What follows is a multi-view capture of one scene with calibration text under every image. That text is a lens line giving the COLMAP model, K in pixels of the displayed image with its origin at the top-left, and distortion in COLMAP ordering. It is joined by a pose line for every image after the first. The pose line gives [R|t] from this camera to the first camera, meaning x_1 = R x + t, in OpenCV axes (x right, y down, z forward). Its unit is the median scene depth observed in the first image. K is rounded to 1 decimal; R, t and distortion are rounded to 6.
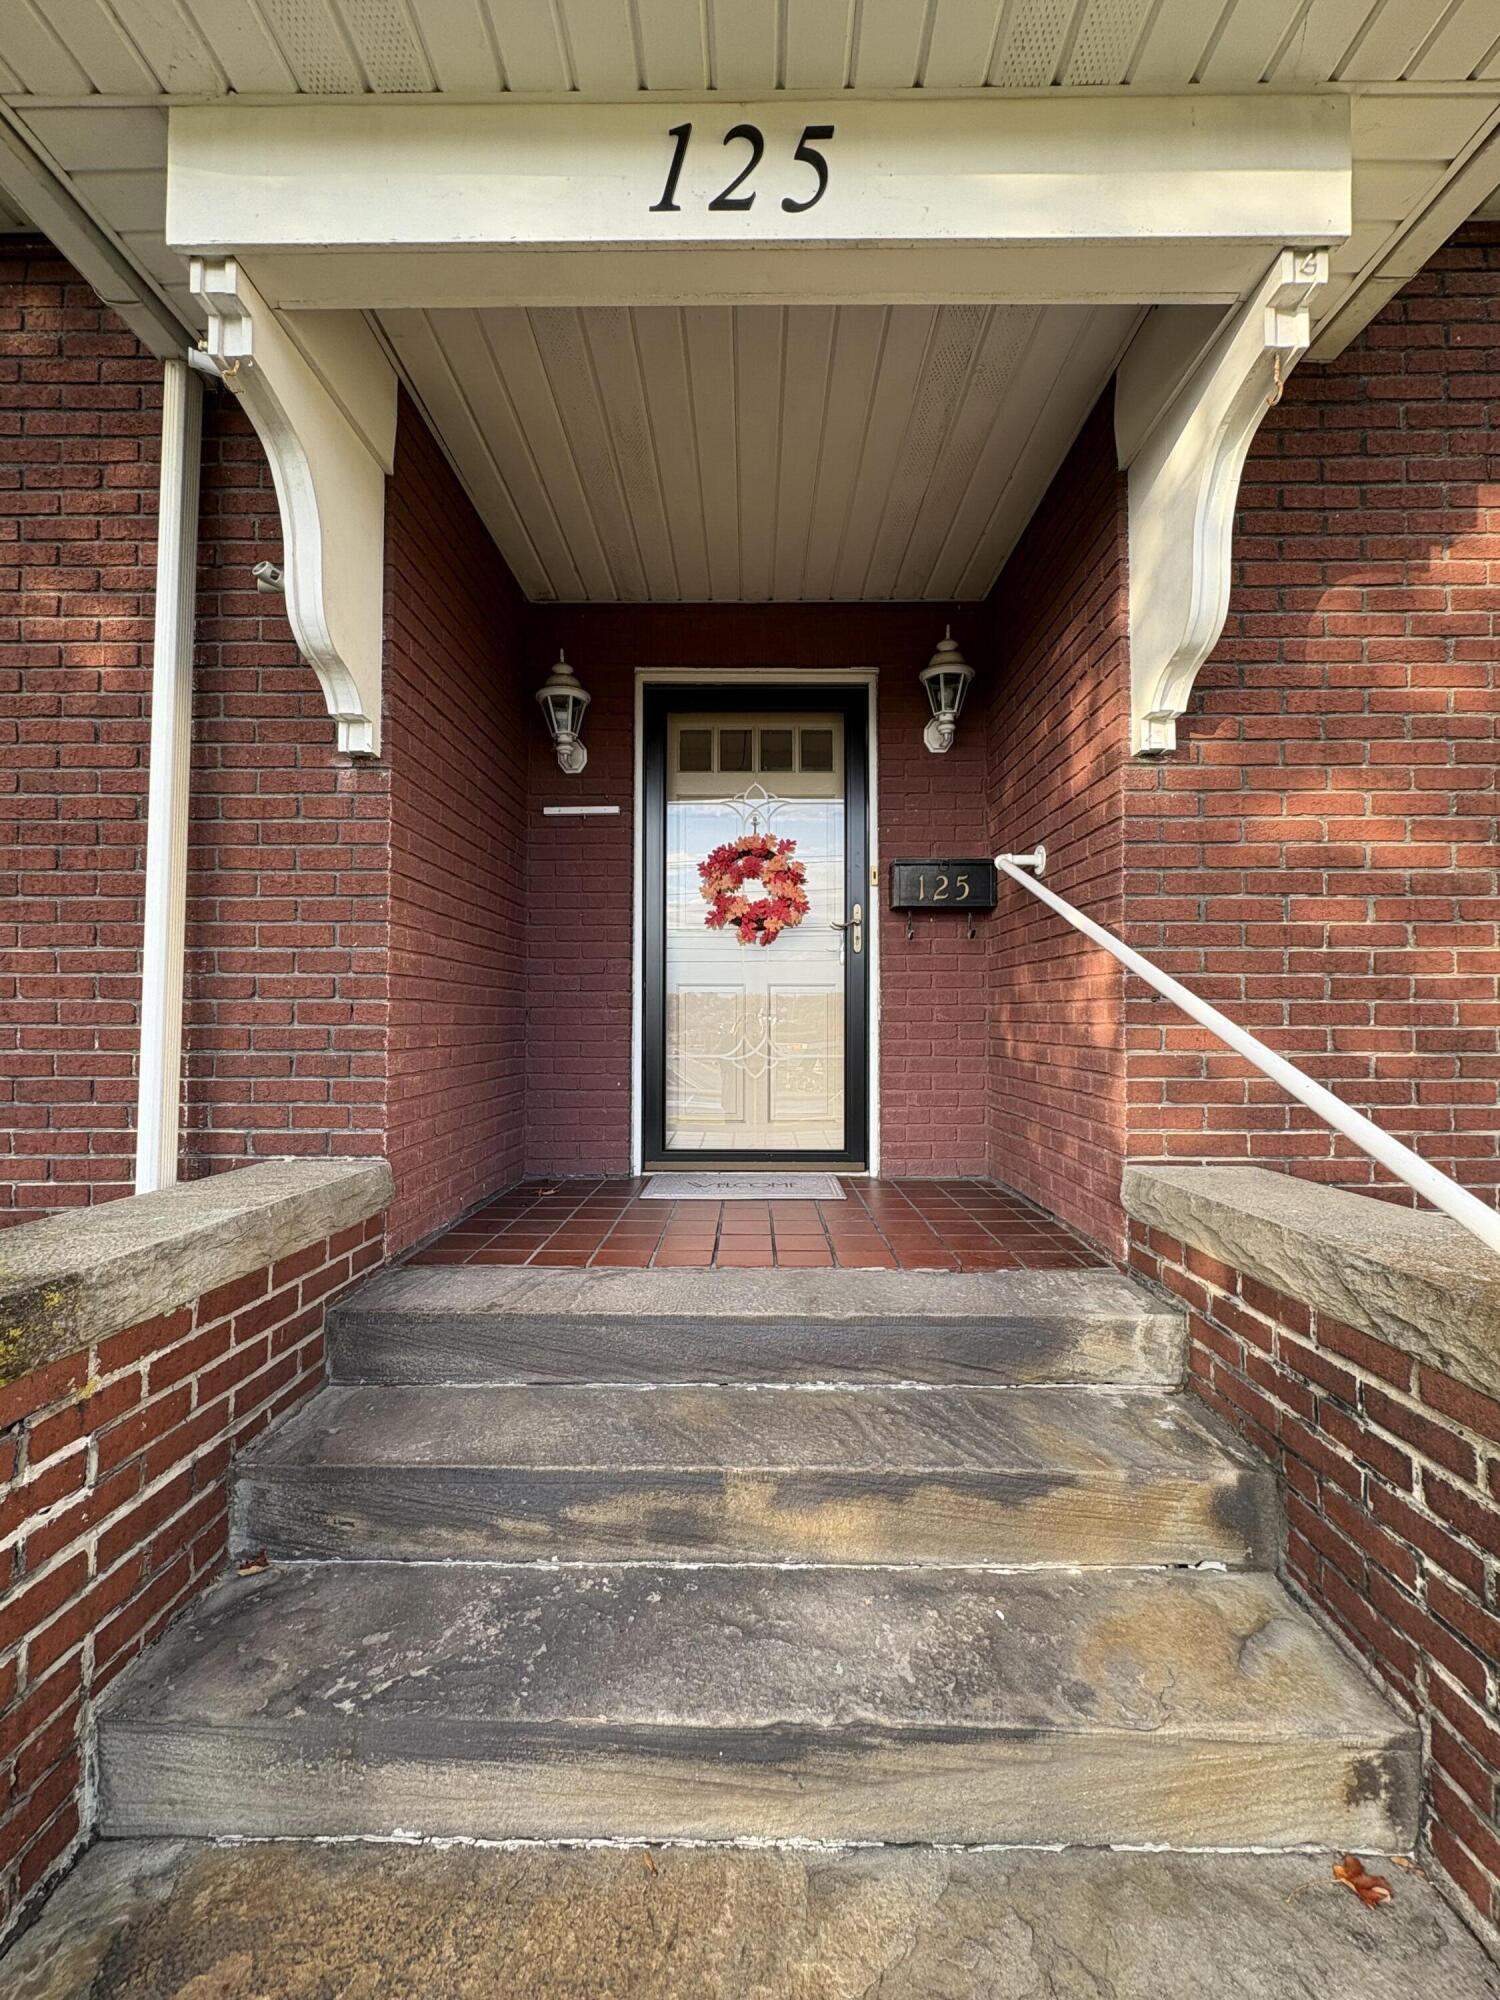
lens RADIAL K [[800.4, 0, 747.1], [0, 800.4, 998.2], [0, 0, 1]] dist [0.008258, -0.000943]
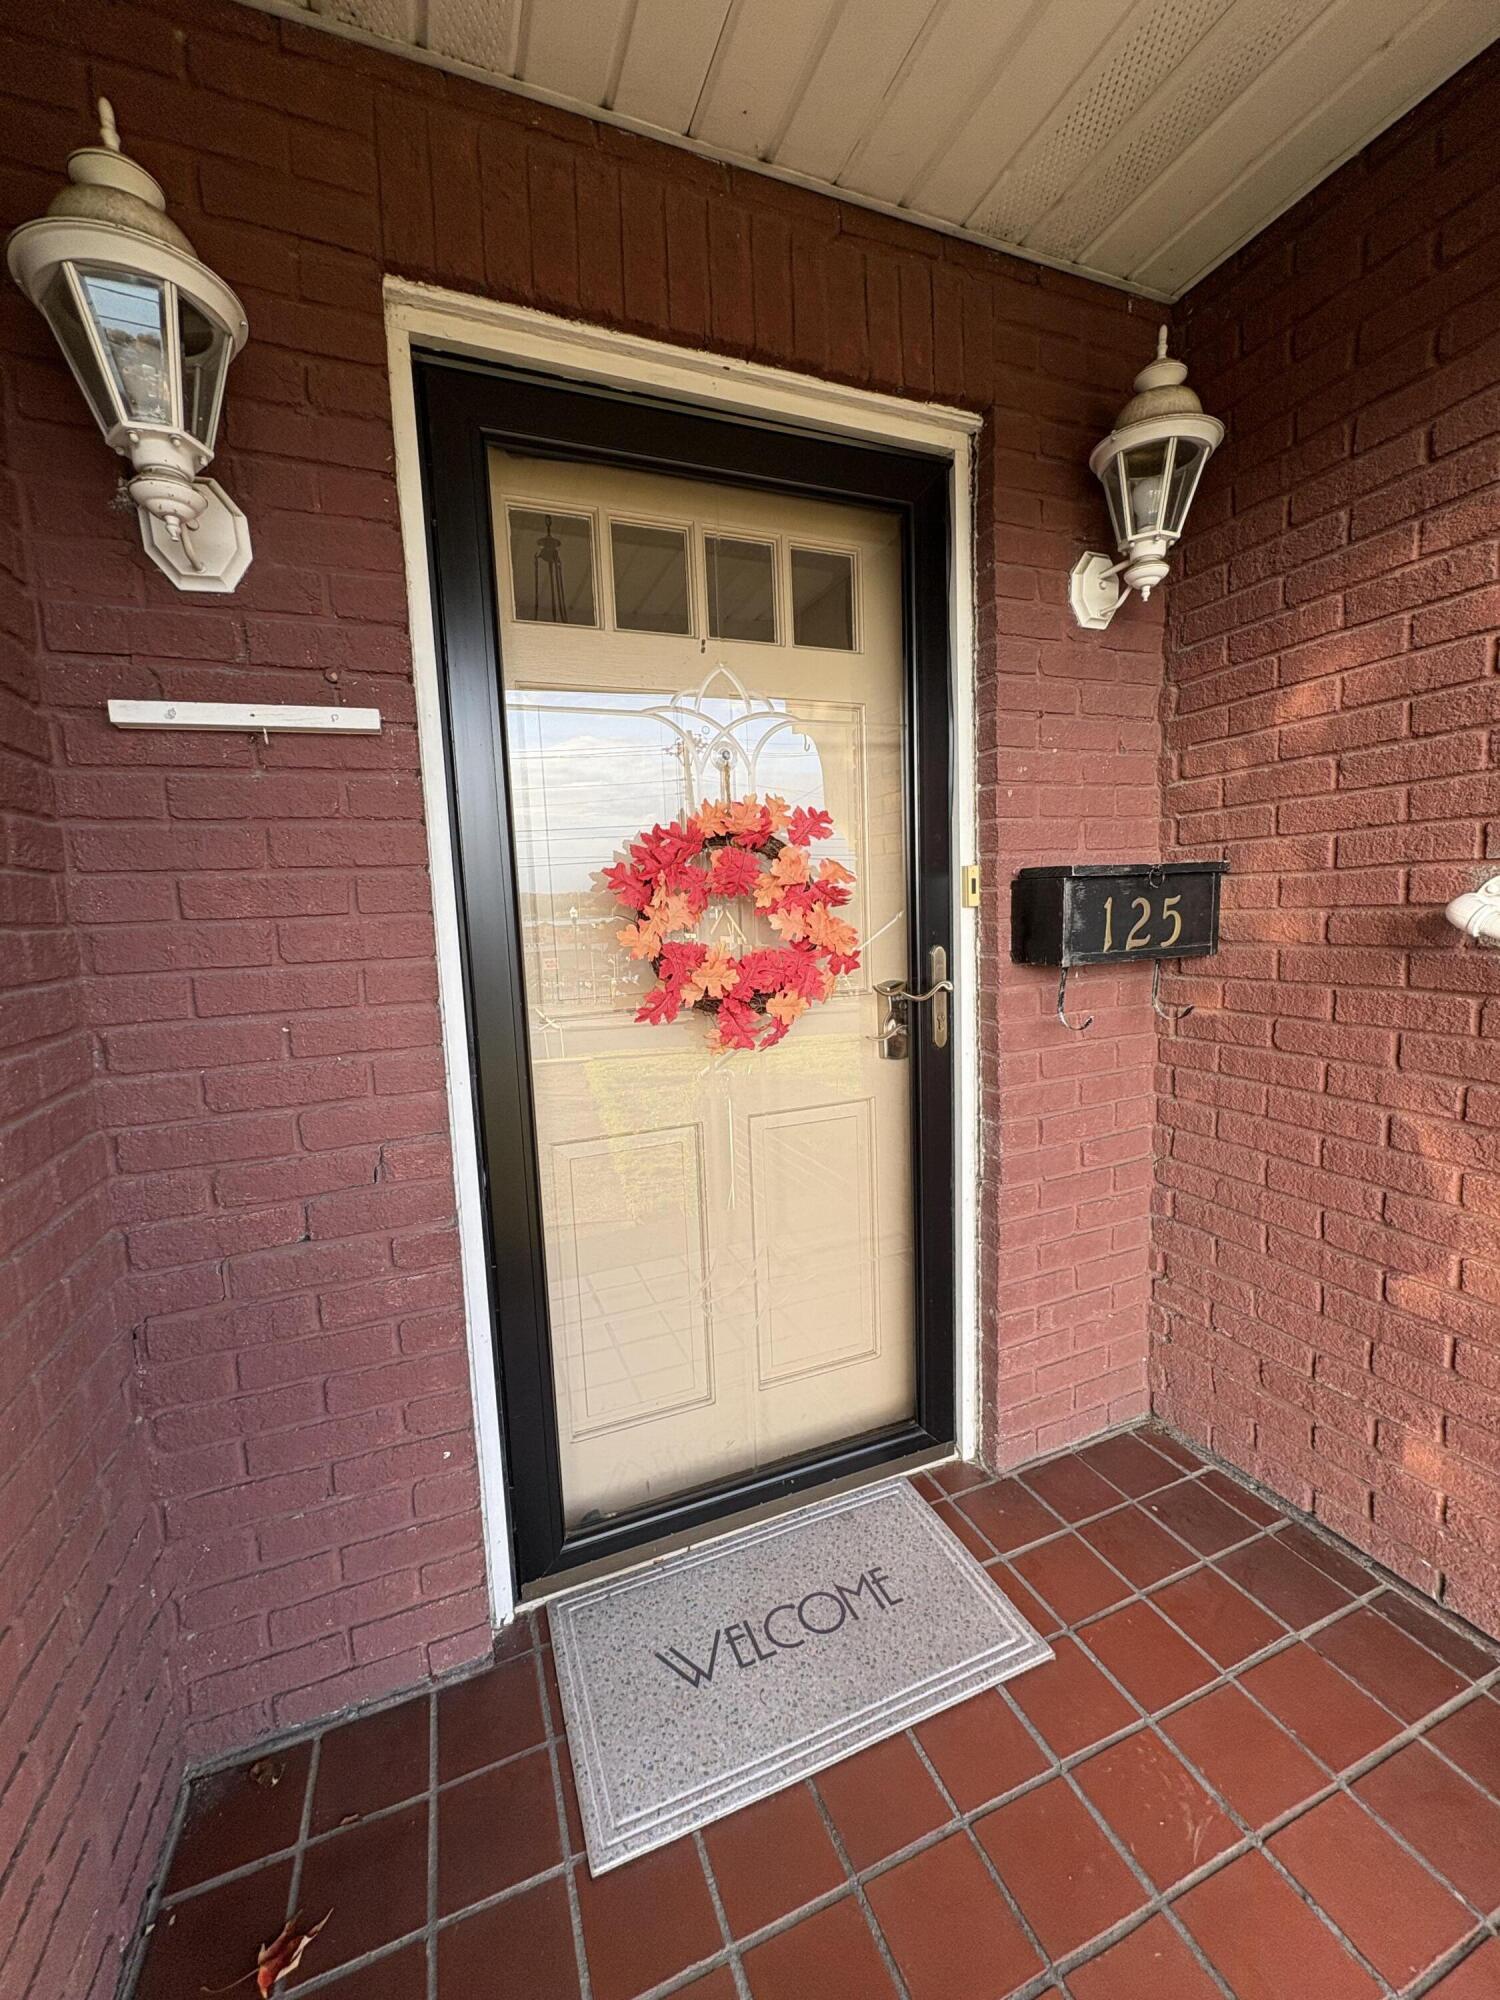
lens RADIAL K [[800.4, 0, 757.9], [0, 800.4, 1003.2], [0, 0, 1]] dist [0.008258, -0.000943]
pose [[0.928456, -0.078859, 0.362974, -0.141133], [0.026986, 0.988942, 0.145828, -0.157738], [-0.370460, -0.125599, 0.920317, 0.596340]]
